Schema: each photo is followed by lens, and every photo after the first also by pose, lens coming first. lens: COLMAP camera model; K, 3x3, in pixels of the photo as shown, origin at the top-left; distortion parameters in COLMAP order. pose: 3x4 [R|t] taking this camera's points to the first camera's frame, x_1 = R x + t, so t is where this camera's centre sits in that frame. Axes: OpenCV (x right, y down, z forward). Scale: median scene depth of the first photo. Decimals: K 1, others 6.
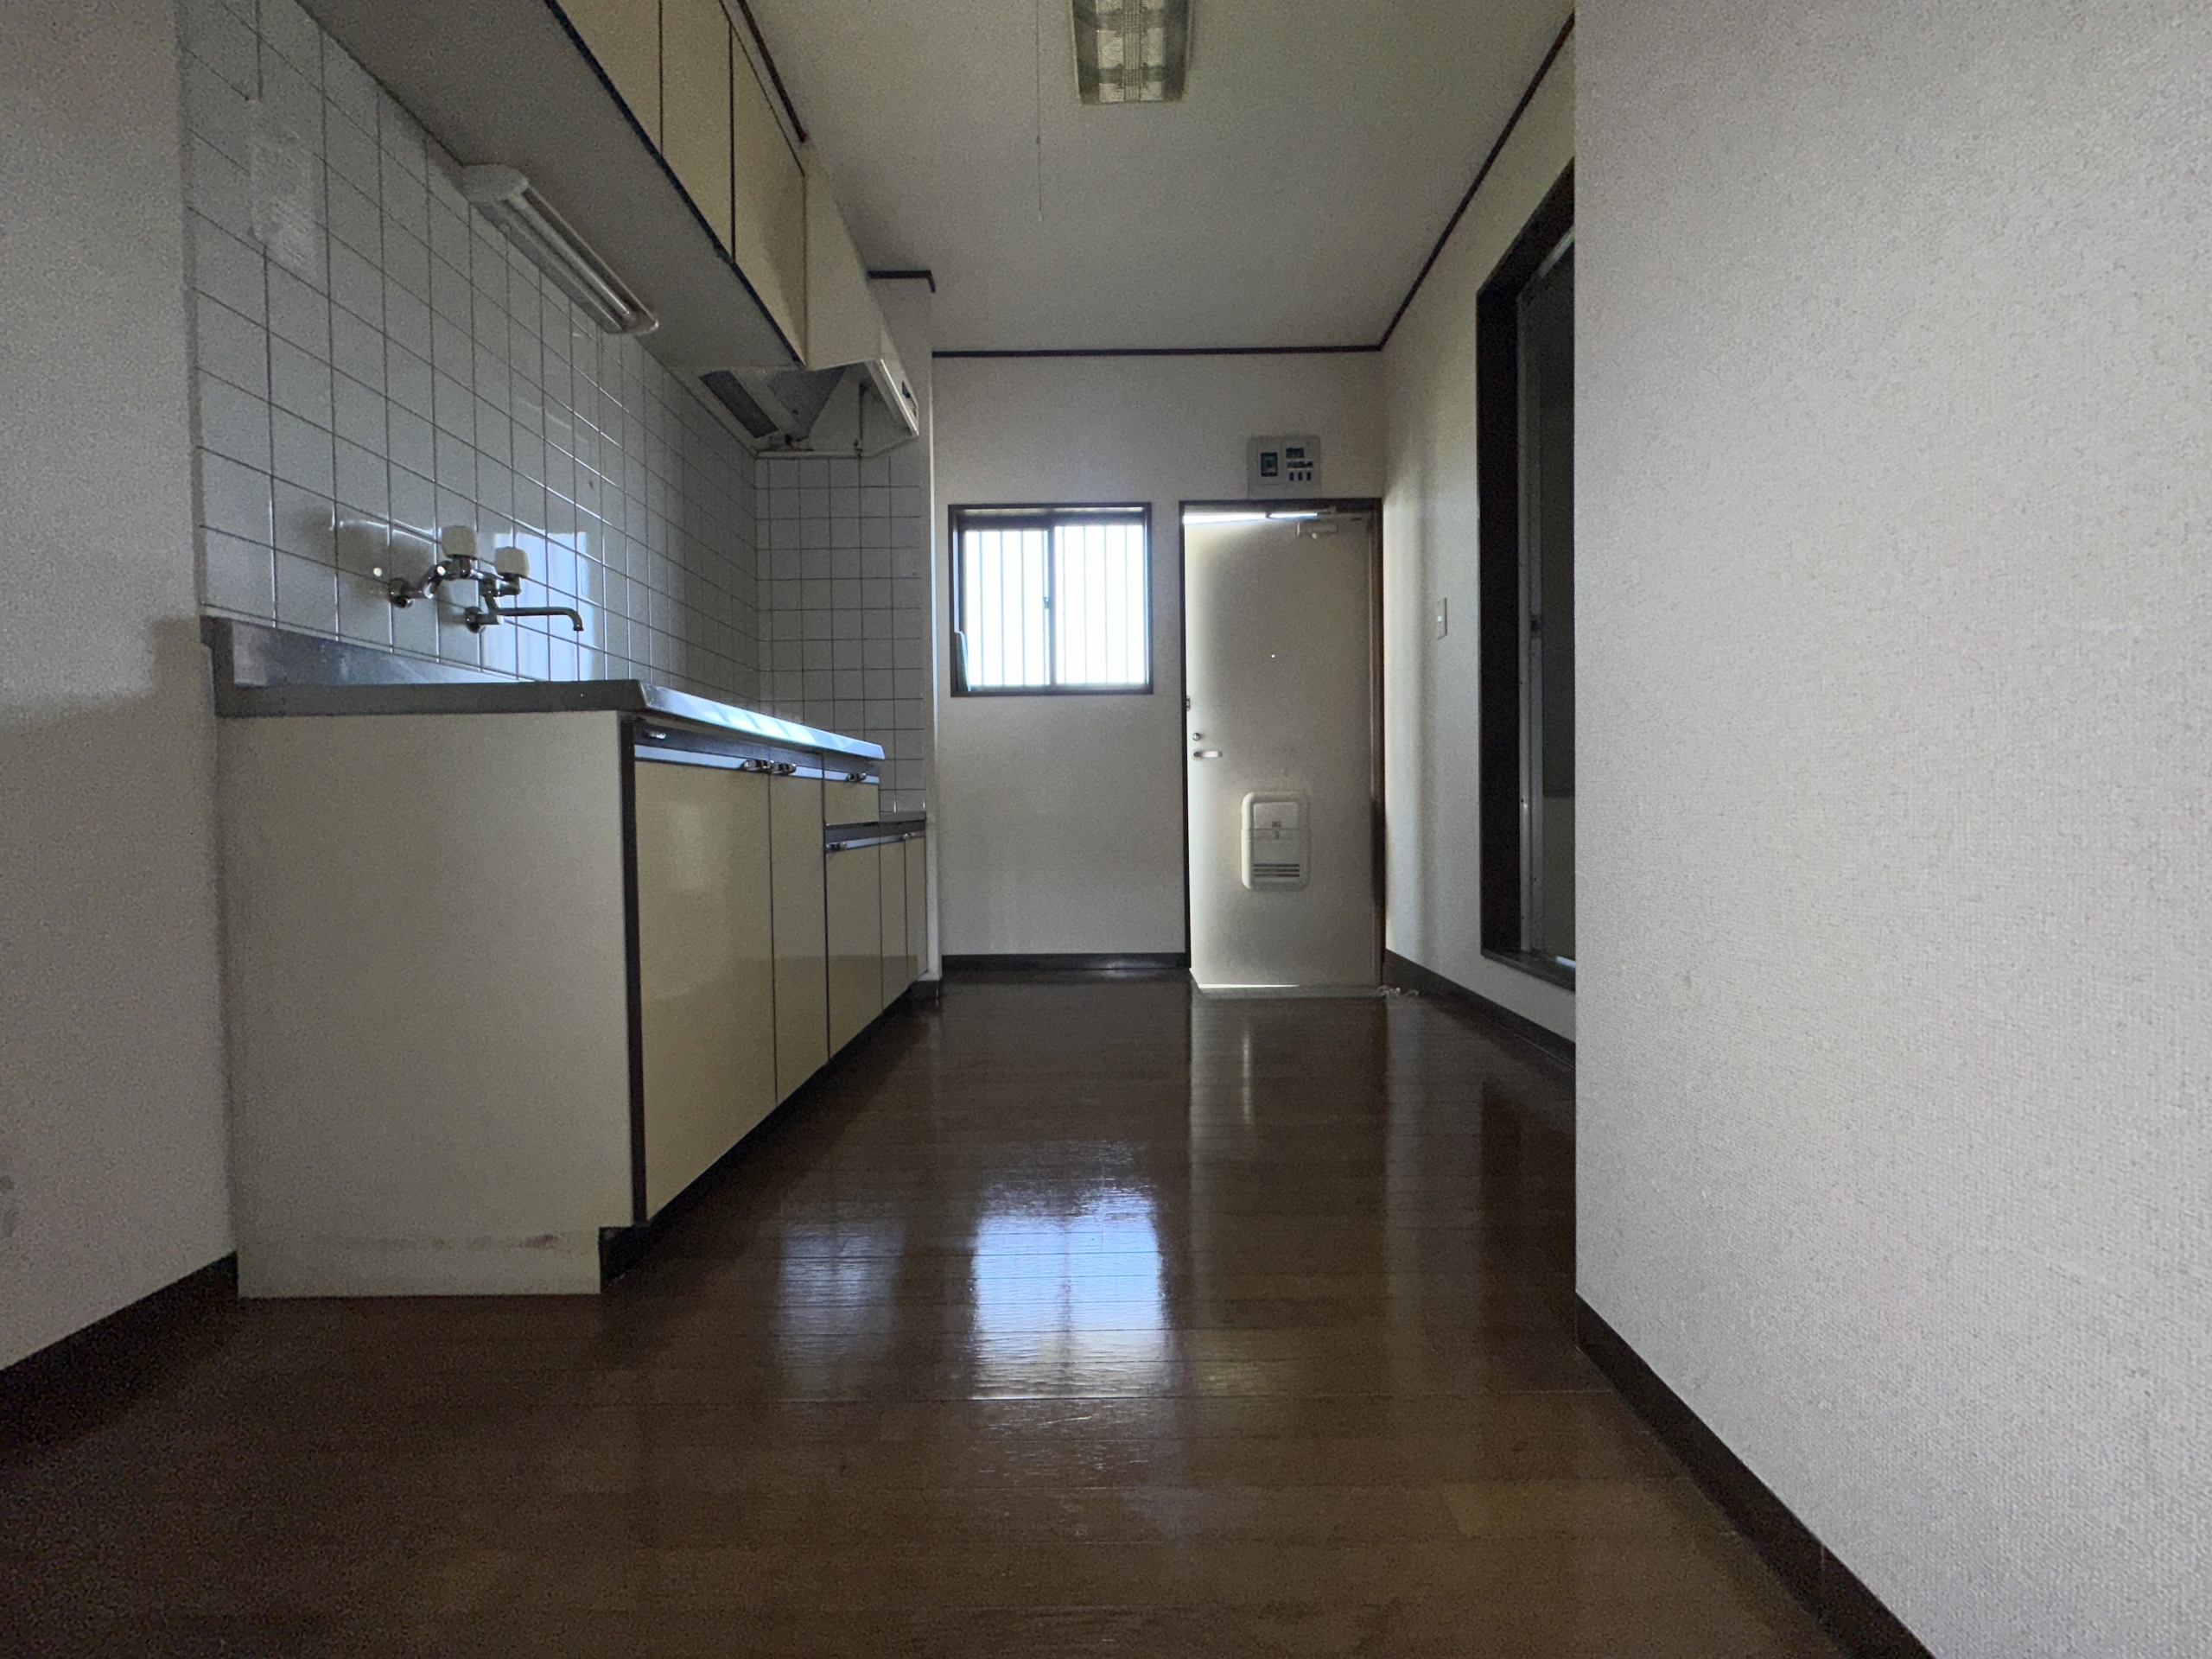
lens RADIAL K [[881.2, 0, 1106.0], [0, 881.2, 829.5], [0, 0, 1]] dist [-0.001632, -0.000004]
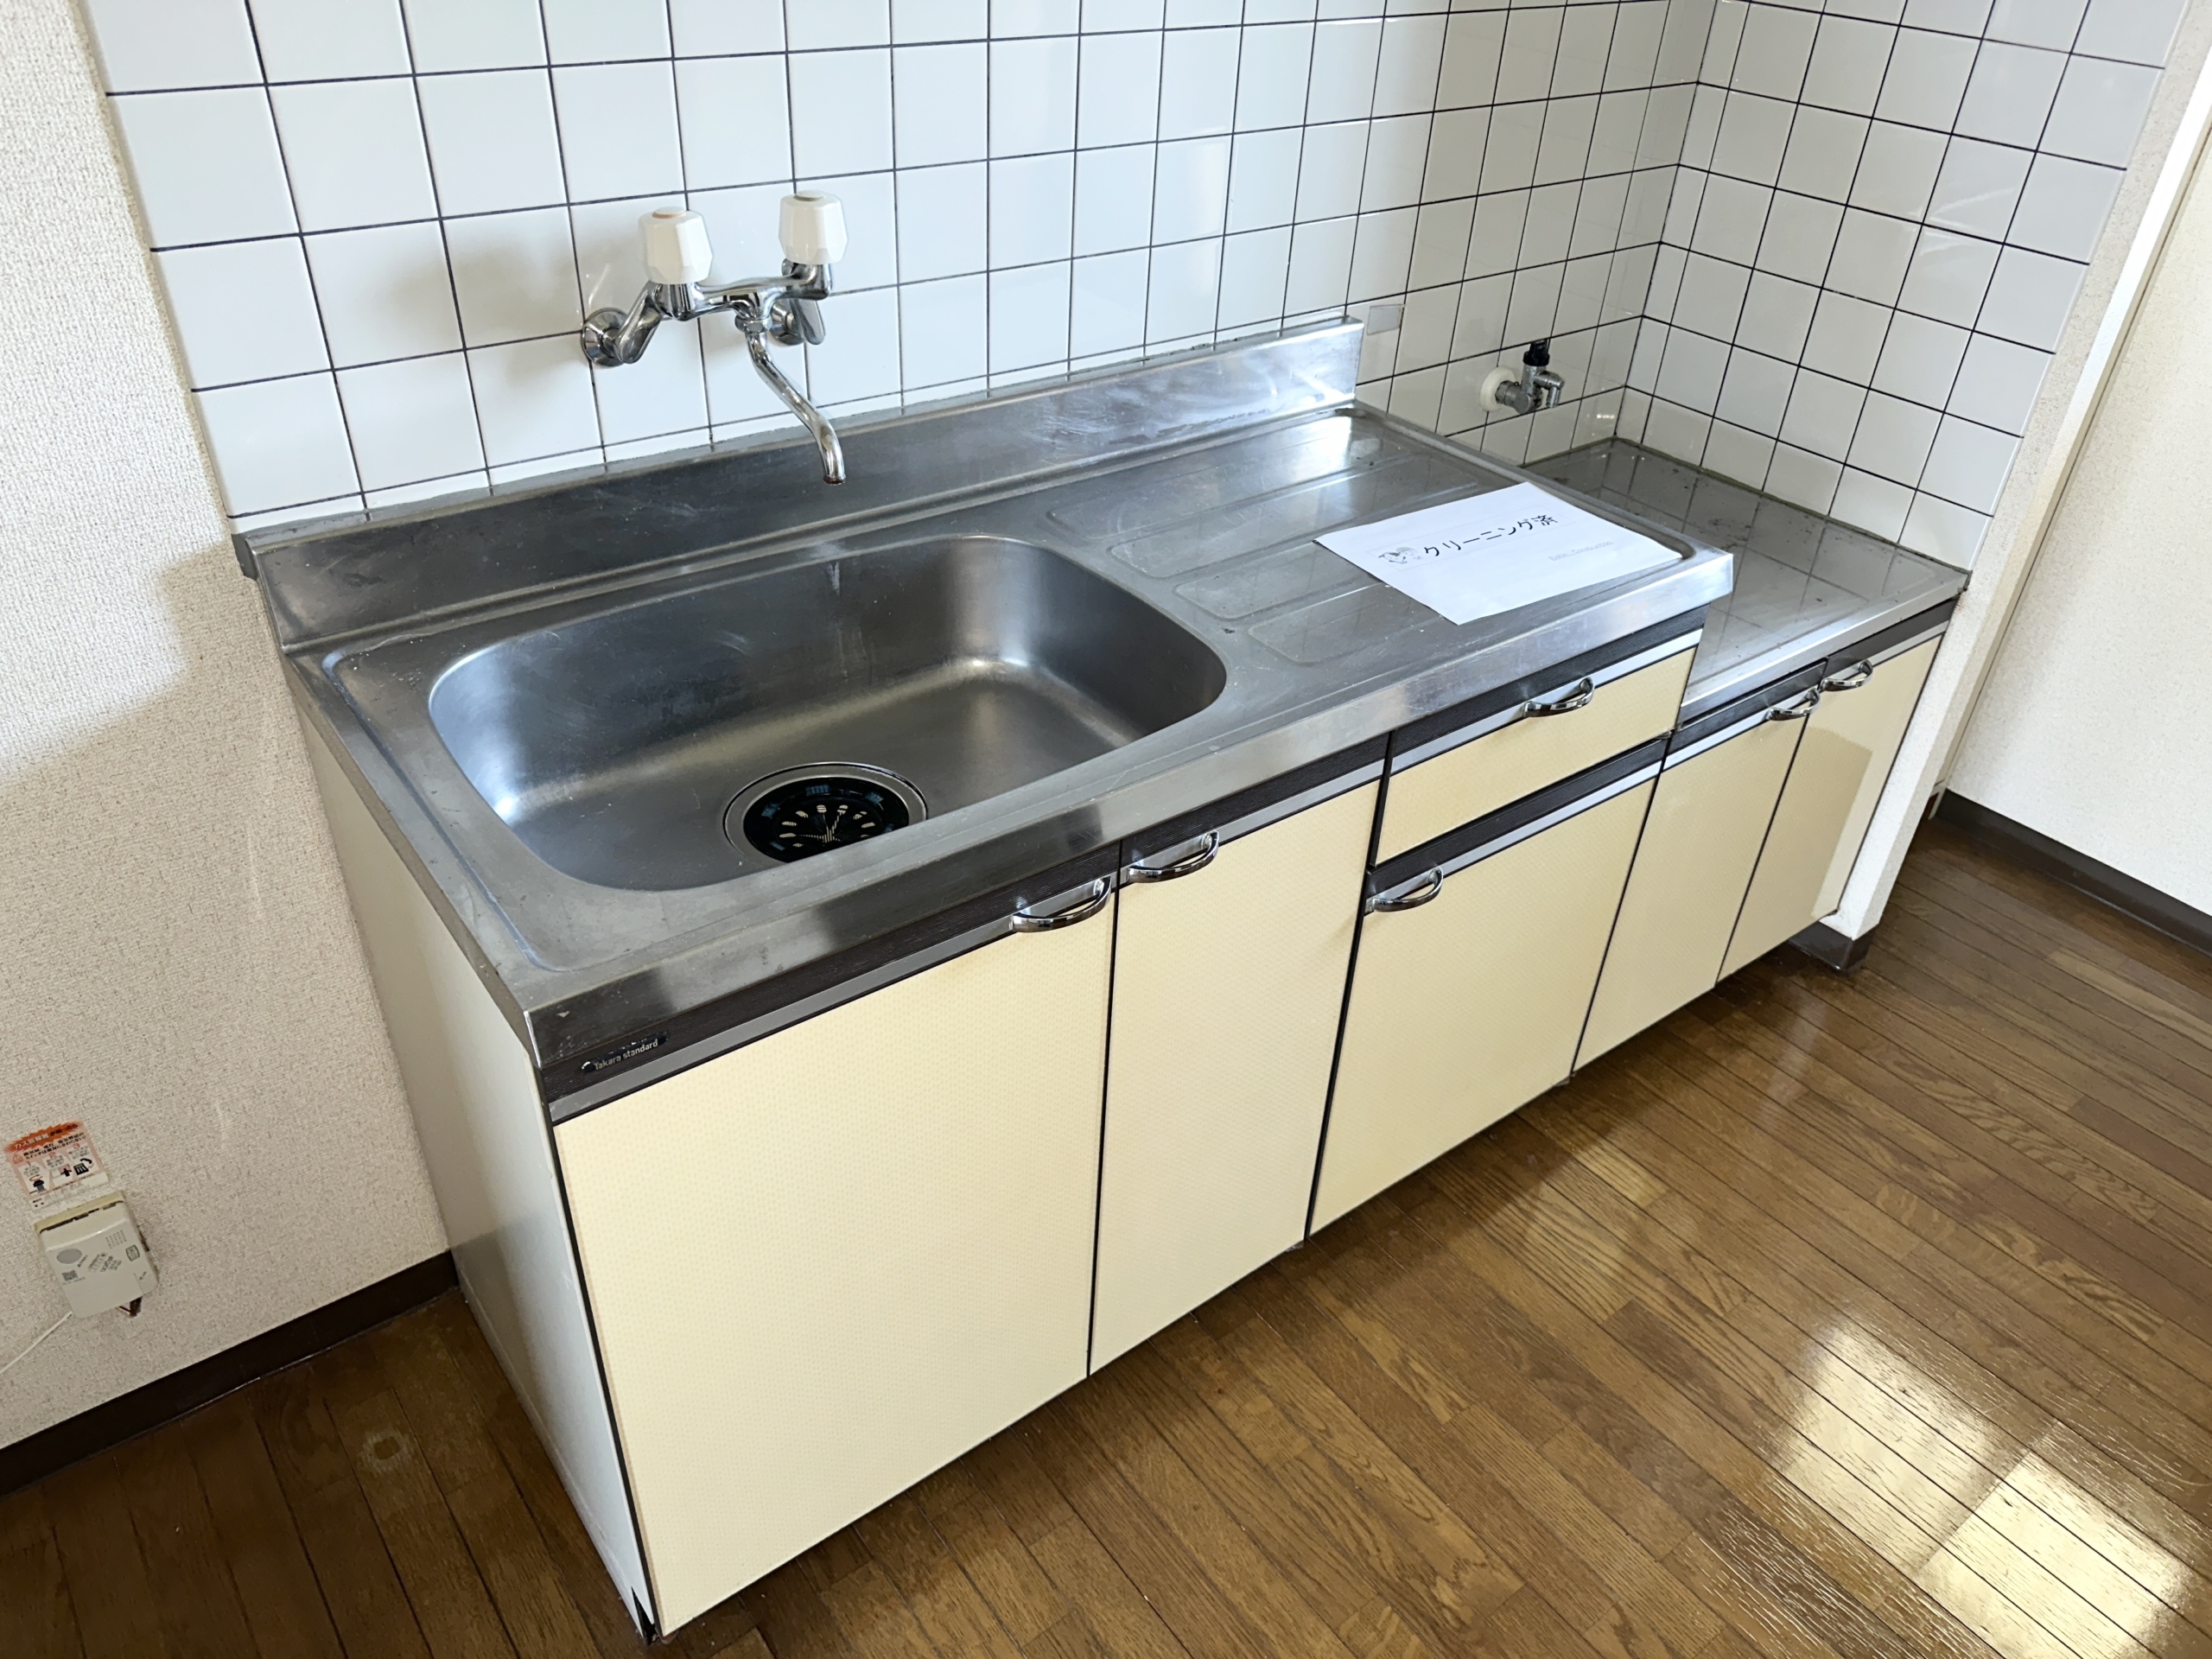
lens RADIAL K [[1577.6, 0, 1106.0], [0, 1577.6, 829.5], [0, 0, 1]] dist [0.031833, -0.061959]
pose [[0.612381, 0.483546, -0.625438, 0.120761], [-0.066610, 0.819876, 0.568653, -0.735465], [0.787752, -0.306571, 0.534286, 0.826816]]
